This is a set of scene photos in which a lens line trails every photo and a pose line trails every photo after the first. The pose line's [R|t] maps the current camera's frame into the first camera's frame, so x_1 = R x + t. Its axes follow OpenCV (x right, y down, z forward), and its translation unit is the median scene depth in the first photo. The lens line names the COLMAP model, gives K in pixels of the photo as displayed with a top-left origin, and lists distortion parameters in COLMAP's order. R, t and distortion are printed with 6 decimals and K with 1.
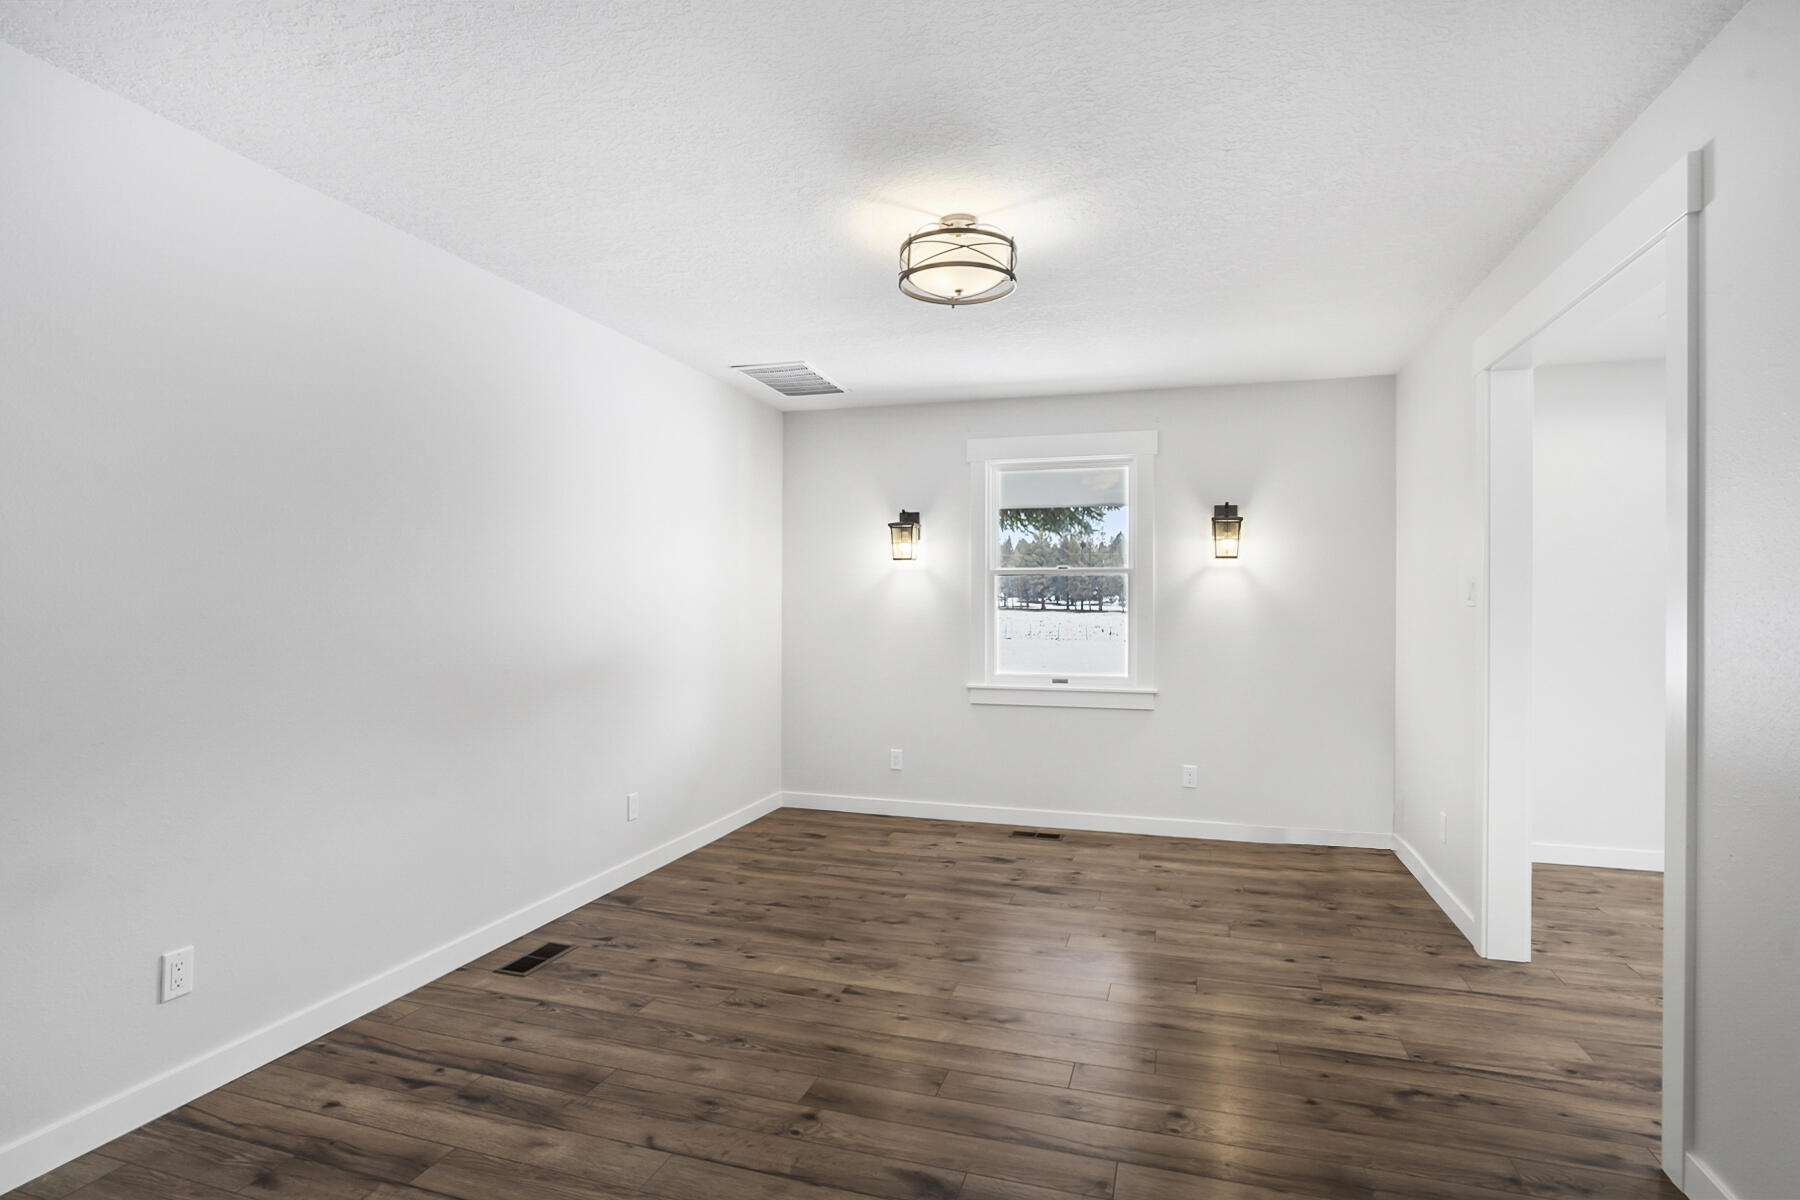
lens RADIAL K [[915.0, 0, 892.1], [0, 915.0, 601.5], [0, 0, 1]] dist [-0.016622, 0.005020]
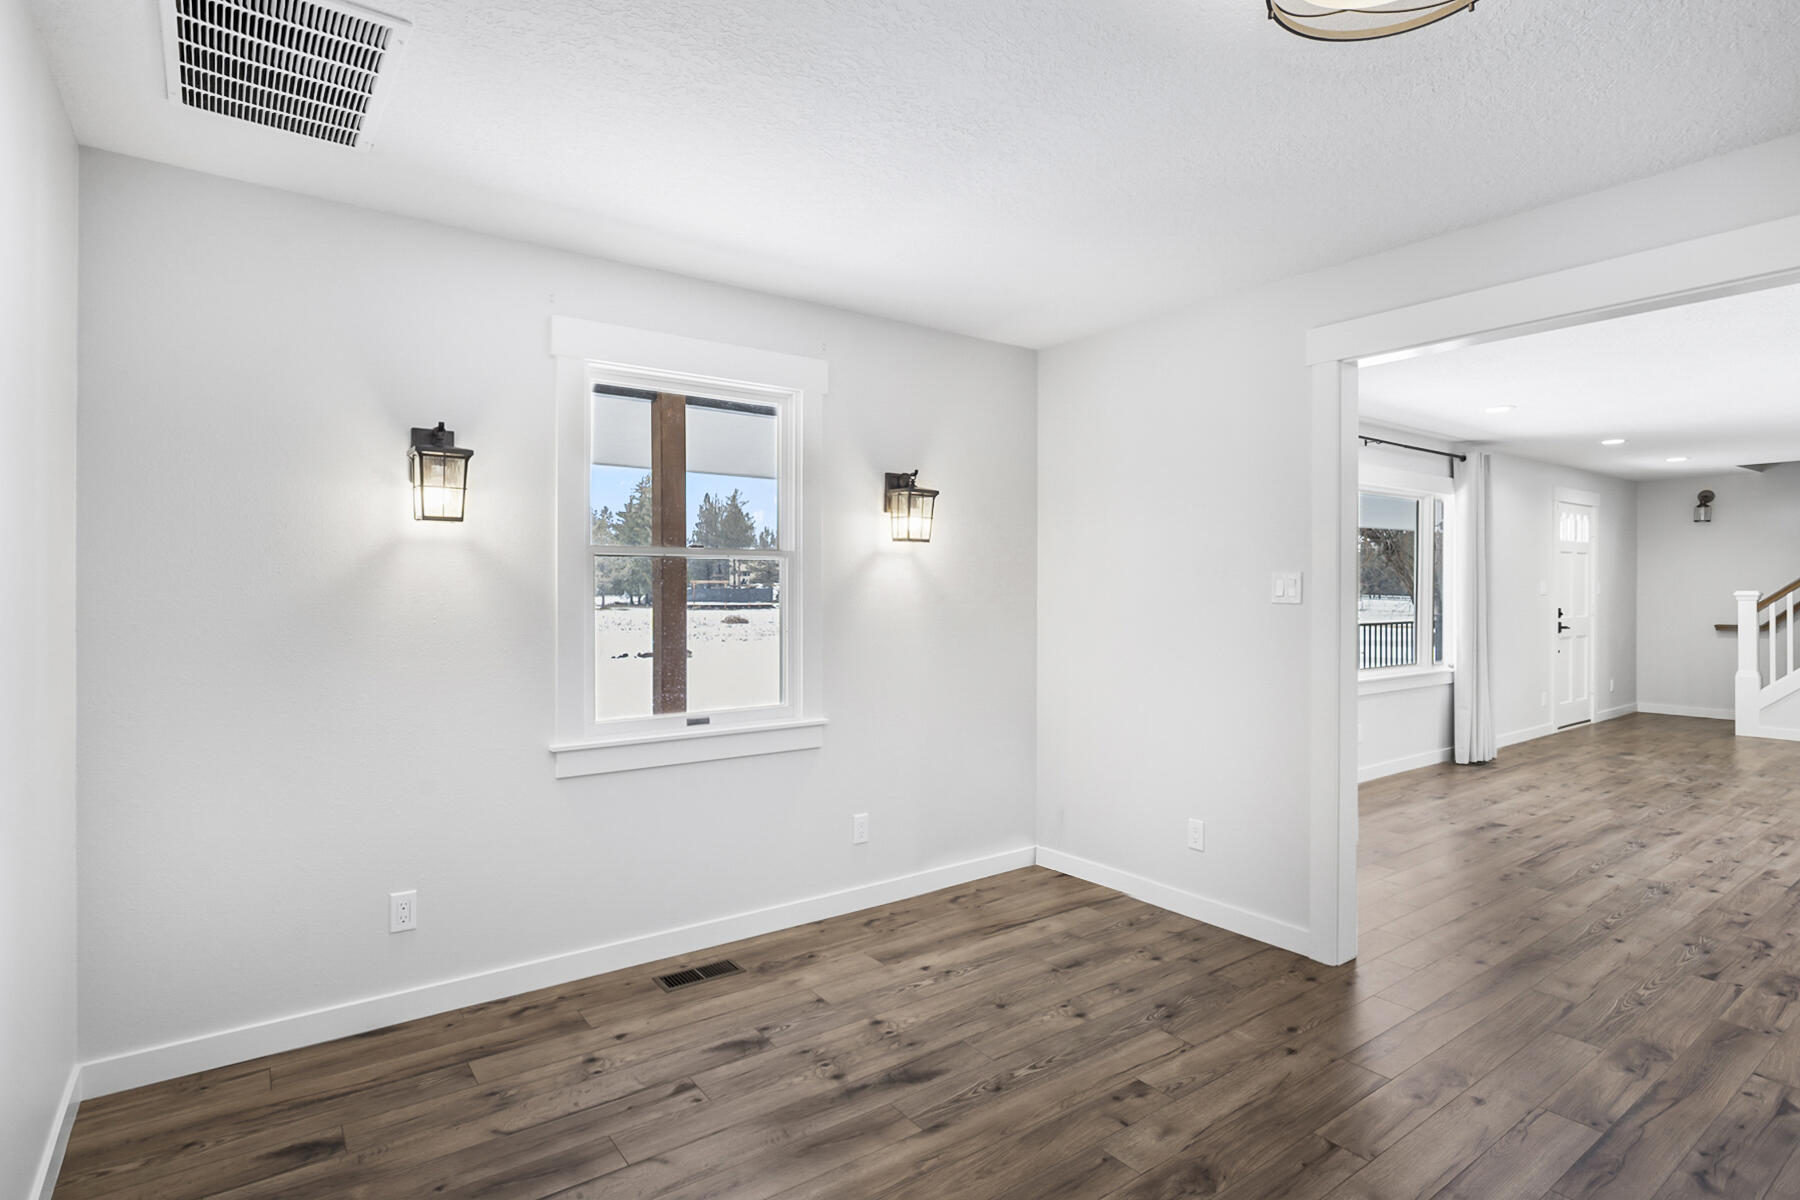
lens RADIAL K [[915.0, 0, 903.4], [0, 915.0, 602.0], [0, 0, 1]] dist [-0.016622, 0.005020]
pose [[0.590243, -0.012310, 0.807132, -0.280807], [0.000947, 0.999894, 0.014558, -0.007258], [-0.807225, -0.007829, 0.590192, 0.567994]]
